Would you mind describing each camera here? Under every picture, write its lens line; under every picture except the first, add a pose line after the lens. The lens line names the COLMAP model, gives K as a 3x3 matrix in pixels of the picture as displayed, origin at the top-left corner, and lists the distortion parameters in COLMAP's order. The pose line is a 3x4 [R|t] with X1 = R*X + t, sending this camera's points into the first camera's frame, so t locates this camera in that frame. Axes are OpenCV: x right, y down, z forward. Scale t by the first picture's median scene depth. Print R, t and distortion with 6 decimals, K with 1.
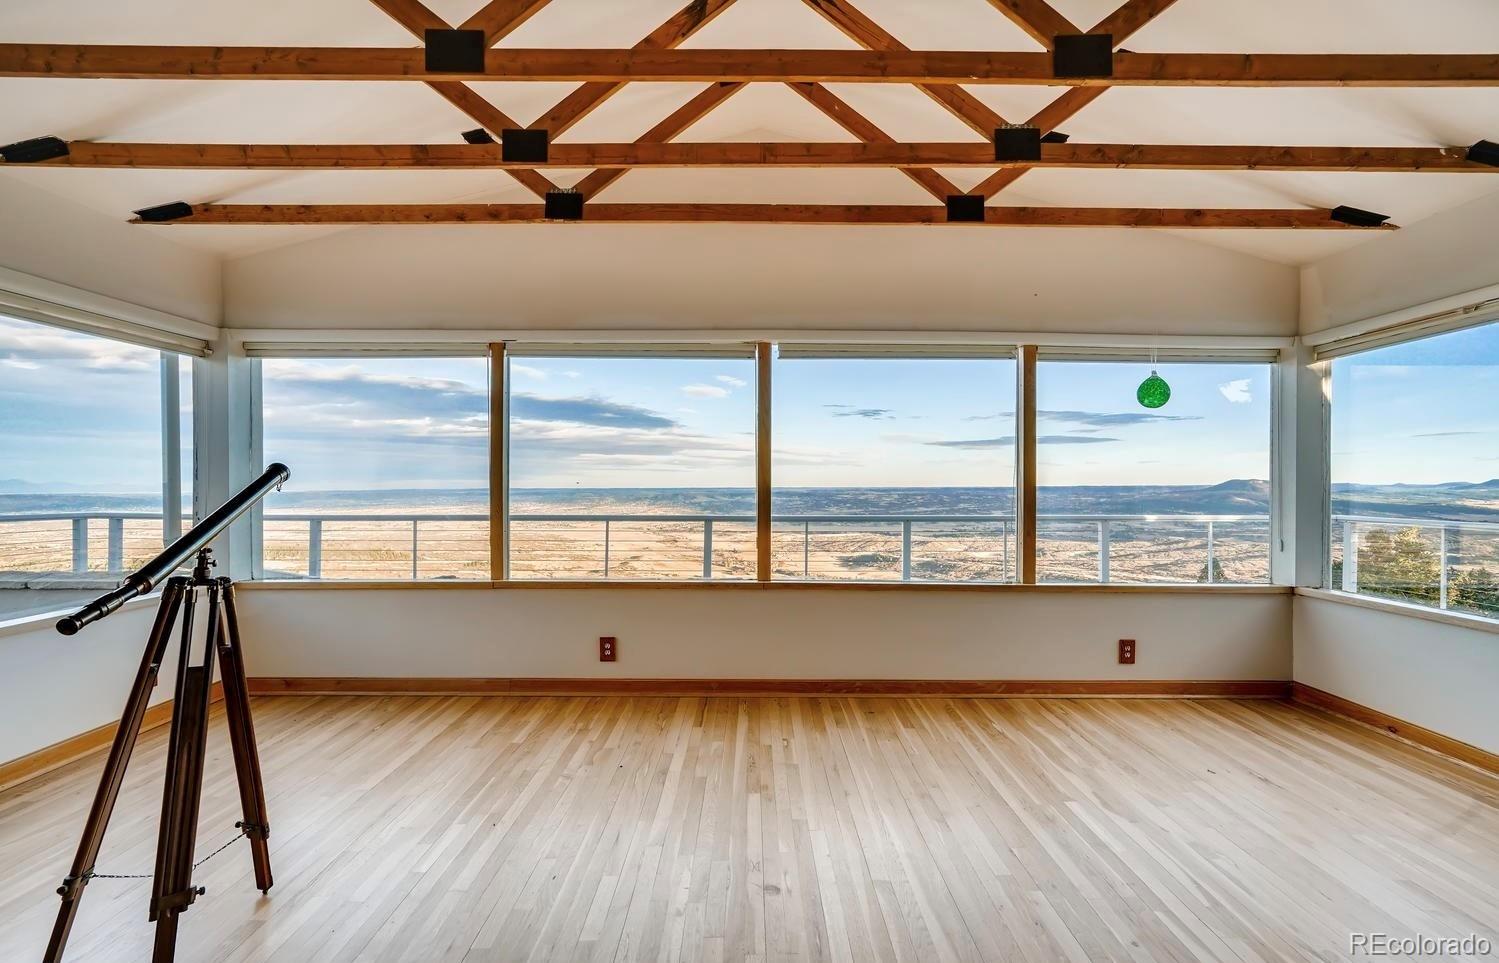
lens RADIAL K [[688.1, 0, 749.5], [0, 688.1, 481.5], [0, 0, 1]] dist [-0.029391, 0.019298]
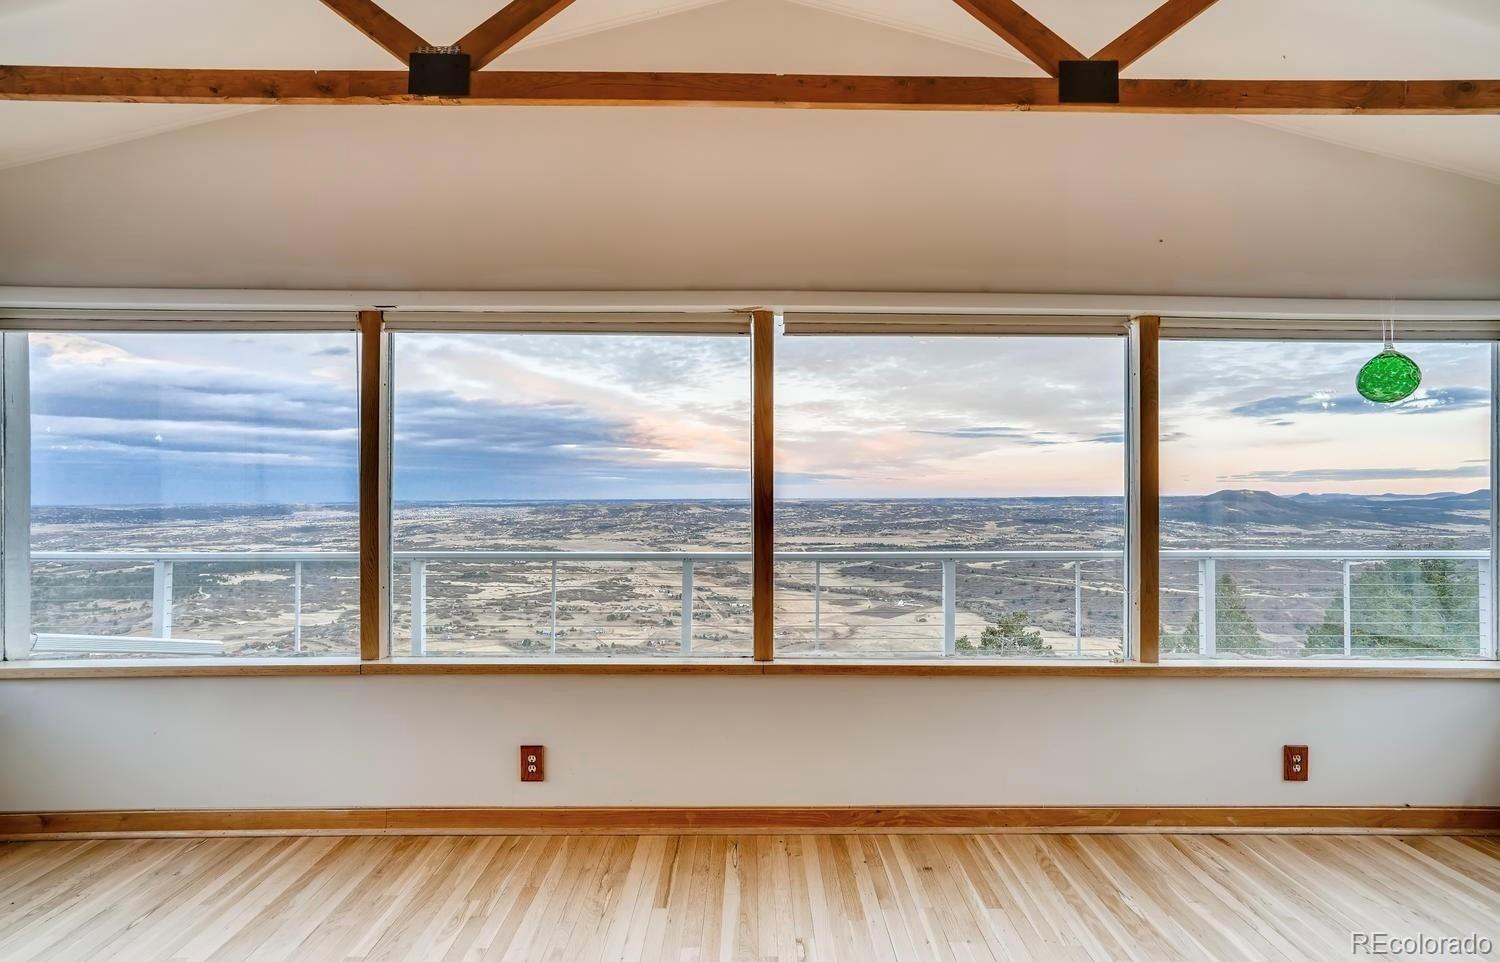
lens RADIAL K [[688.5, 0, 750.0], [0, 688.5, 481.0], [0, 0, 1]] dist [-0.029391, 0.019298]
pose [[0.999951, -0.001140, 0.009791, 0.001386], [0.001305, 0.999856, -0.016906, -0.022310], [-0.009771, 0.016918, 0.999809, 0.325602]]
